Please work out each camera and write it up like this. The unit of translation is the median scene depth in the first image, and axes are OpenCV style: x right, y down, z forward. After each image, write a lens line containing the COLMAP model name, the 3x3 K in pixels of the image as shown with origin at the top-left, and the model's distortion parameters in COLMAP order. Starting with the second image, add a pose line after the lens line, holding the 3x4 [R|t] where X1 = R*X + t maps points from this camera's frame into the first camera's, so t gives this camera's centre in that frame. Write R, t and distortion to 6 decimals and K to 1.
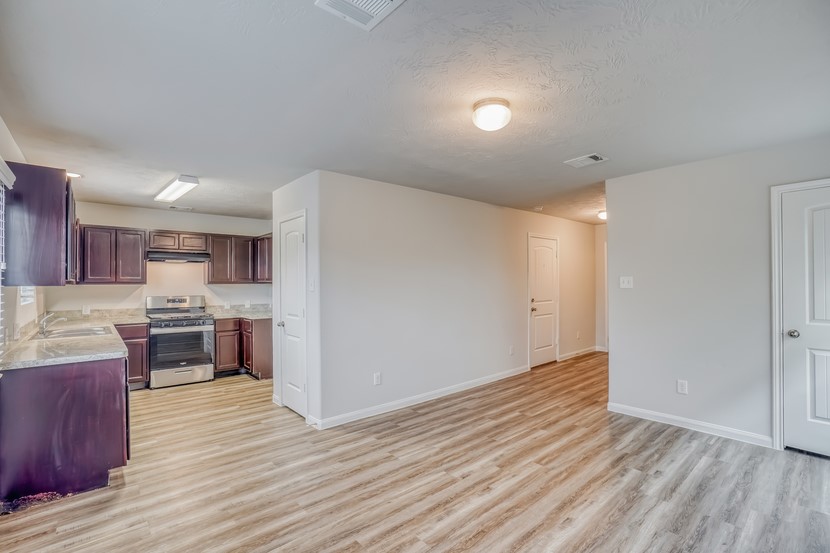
lens RADIAL K [[383.7, 0, 413.7], [0, 383.7, 284.0], [0, 0, 1]] dist [-0.035051, 0.008409]
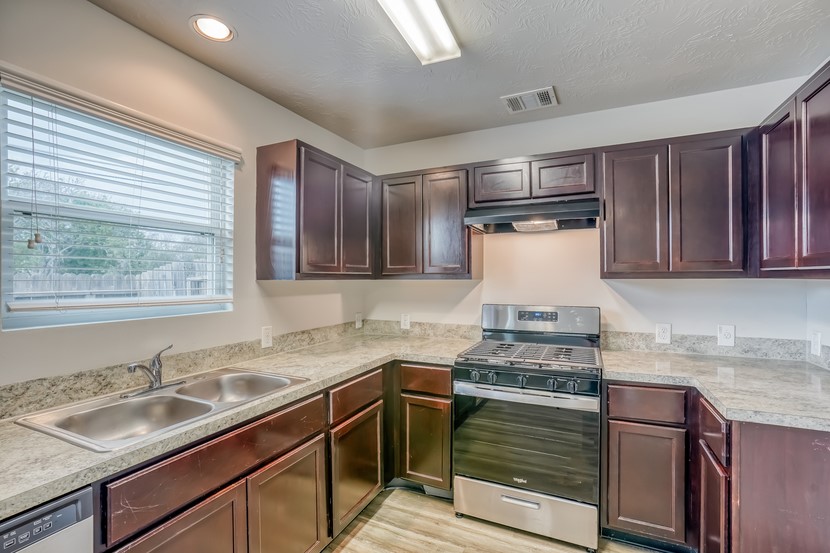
lens RADIAL K [[383.7, 0, 411.3], [0, 383.7, 278.8], [0, 0, 1]] dist [-0.035051, 0.008409]
pose [[0.410446, -0.002158, -0.911882, -0.268799], [0.000151, 0.999997, -0.002299, 0.001234], [0.911885, 0.000806, 0.410446, 0.666930]]
